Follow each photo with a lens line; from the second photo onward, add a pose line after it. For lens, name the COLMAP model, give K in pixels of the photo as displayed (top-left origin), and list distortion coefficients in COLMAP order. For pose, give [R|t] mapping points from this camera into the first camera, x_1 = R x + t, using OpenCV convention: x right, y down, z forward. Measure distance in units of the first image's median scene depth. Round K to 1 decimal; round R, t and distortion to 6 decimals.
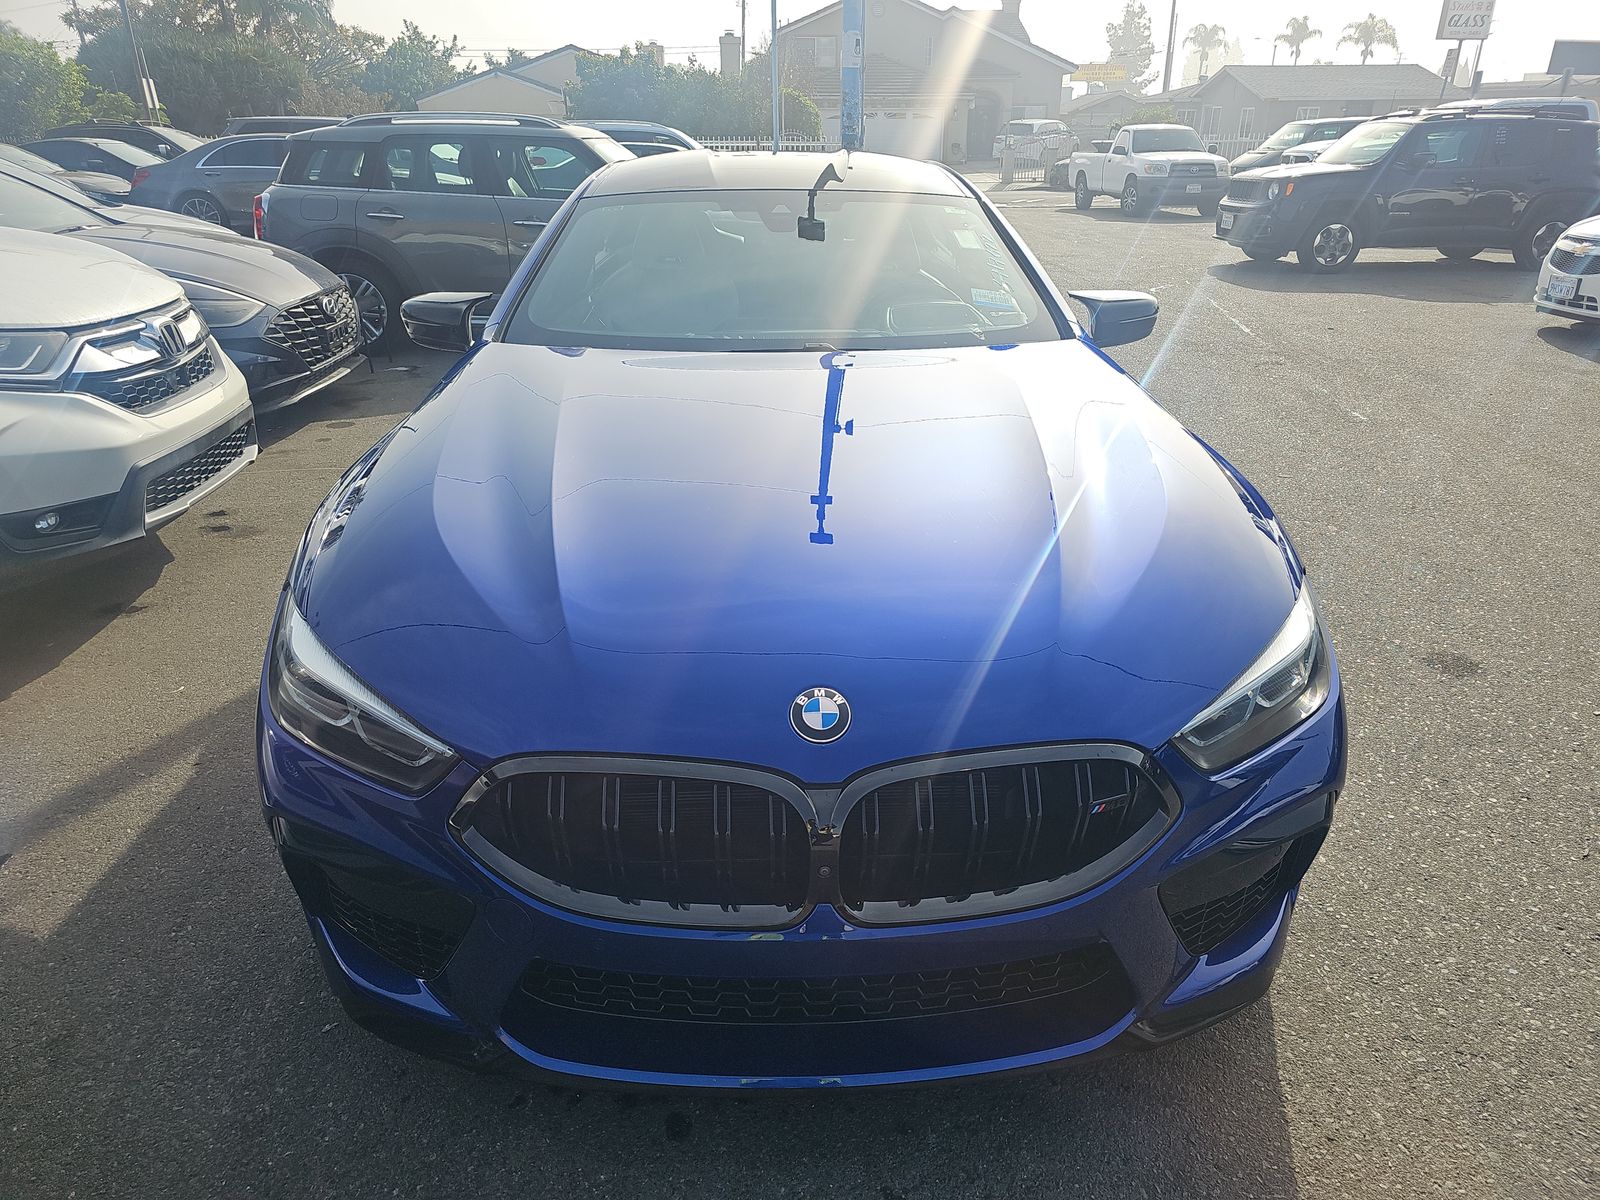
lens RADIAL K [[1069.3, 0, 791.2], [0, 1069.3, 613.2], [0, 0, 1]] dist [0.007812, -0.019138]
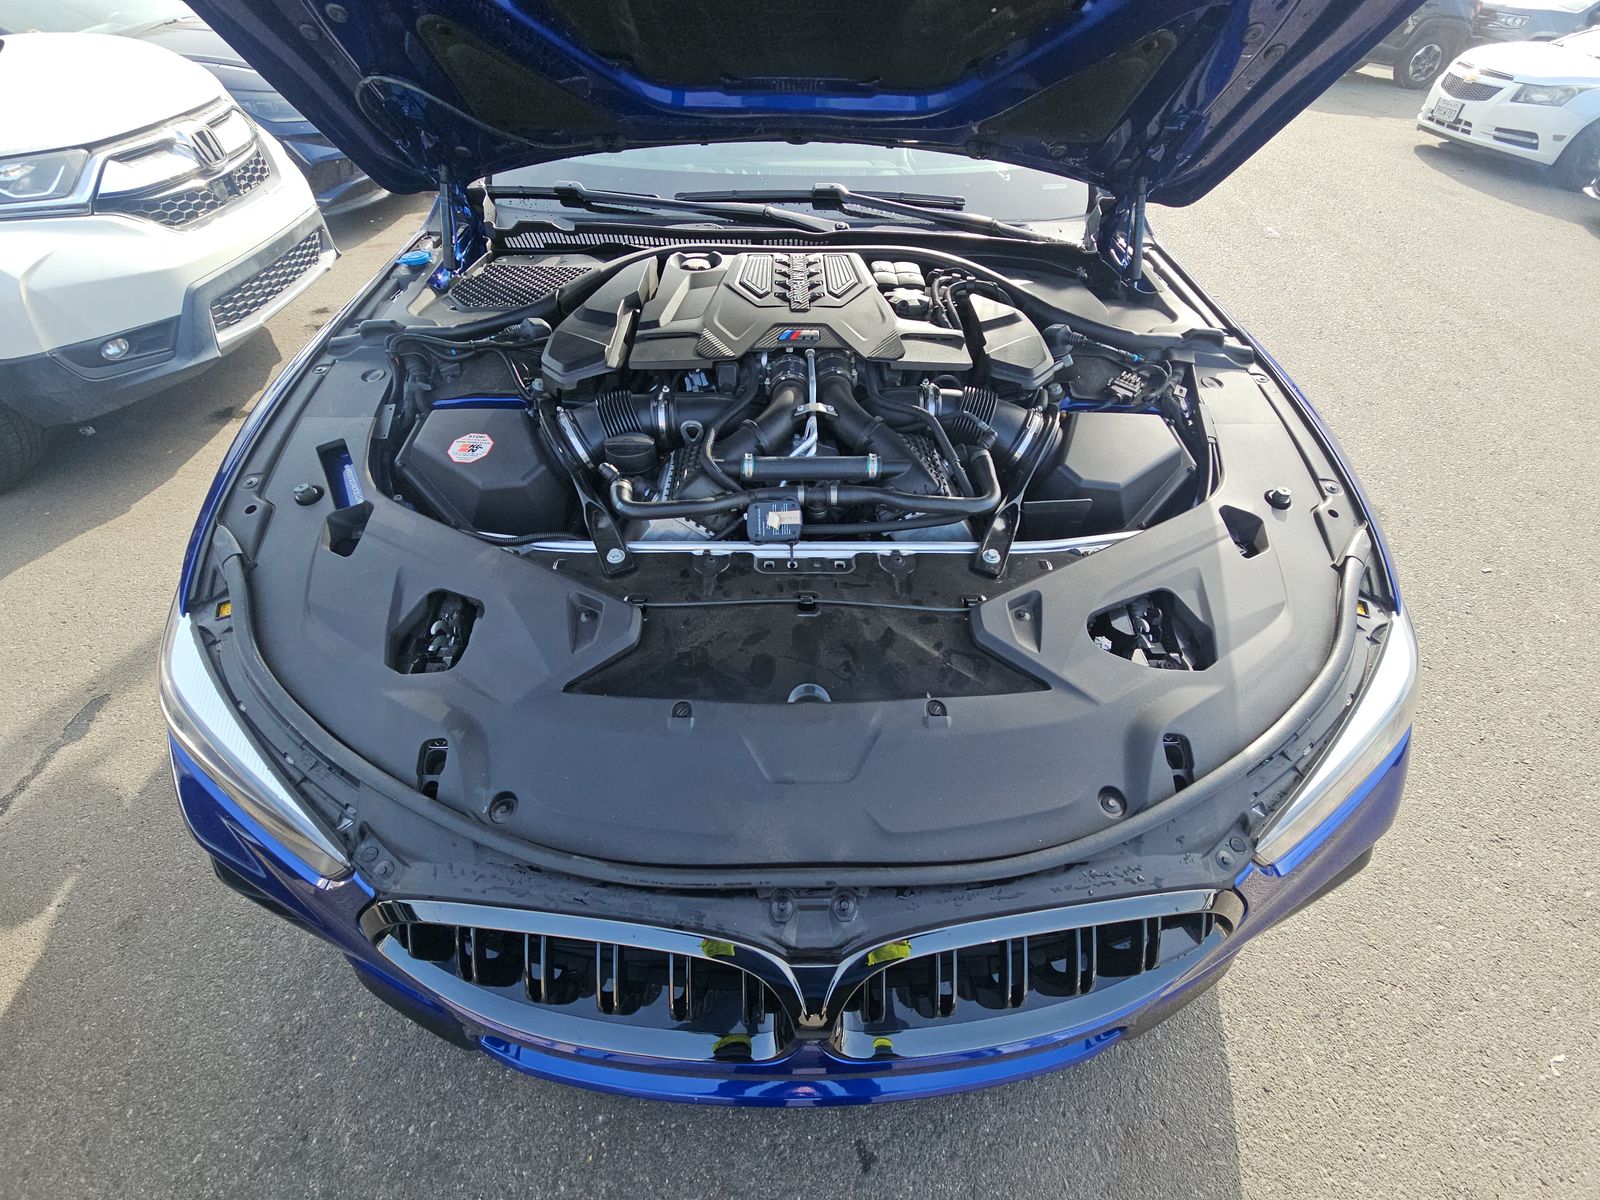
lens RADIAL K [[643.7, 0, 801.4], [0, 643.7, 592.4], [0, 0, 1]] dist [-0.000316, -0.006913]
pose [[0.999636, 0.026822, 0.002964, 0.005783], [-0.025985, 0.927132, 0.373834, -0.105384], [0.007279, -0.373775, 0.927491, 0.285722]]
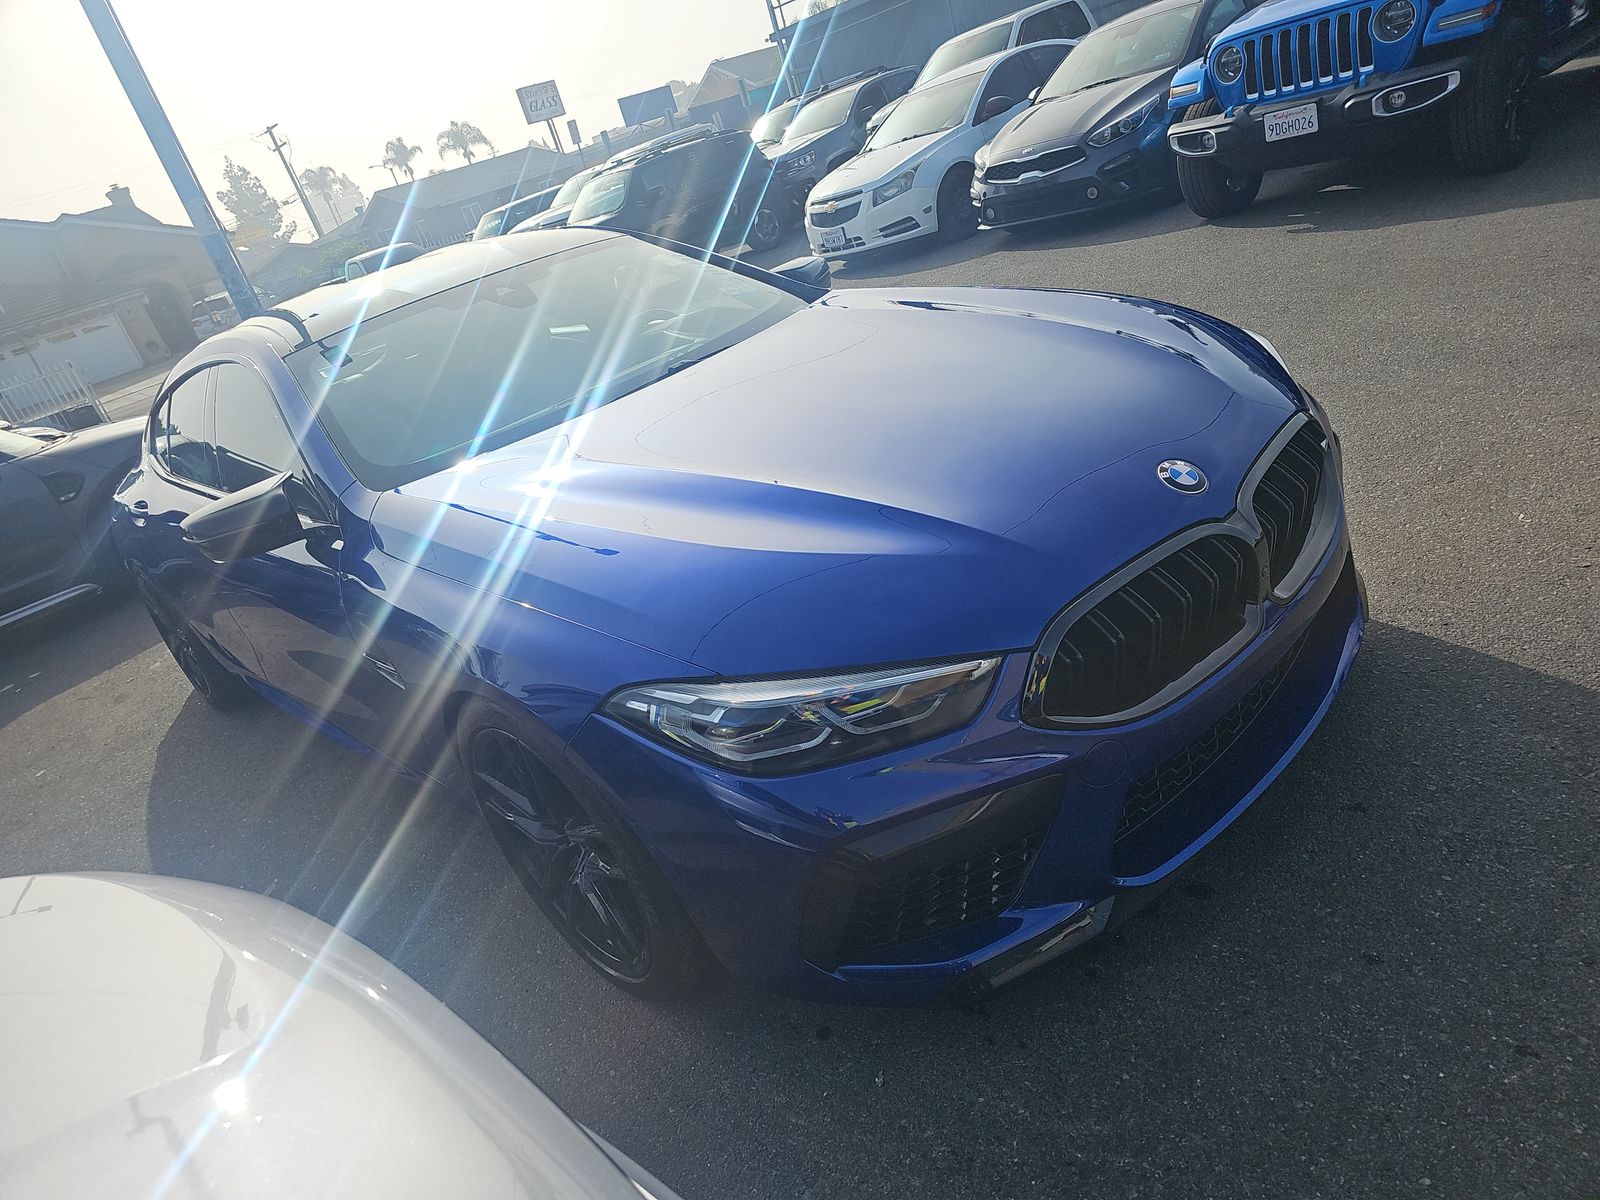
lens RADIAL K [[1069.3, 0, 797.7], [0, 1069.3, 597.0], [0, 0, 1]] dist [0.007812, -0.019138]
pose [[0.714836, -0.458124, 0.528329, -0.436300], [0.515917, 0.855518, 0.043793, -0.030194], [-0.472058, 0.241269, 0.847909, 0.082920]]
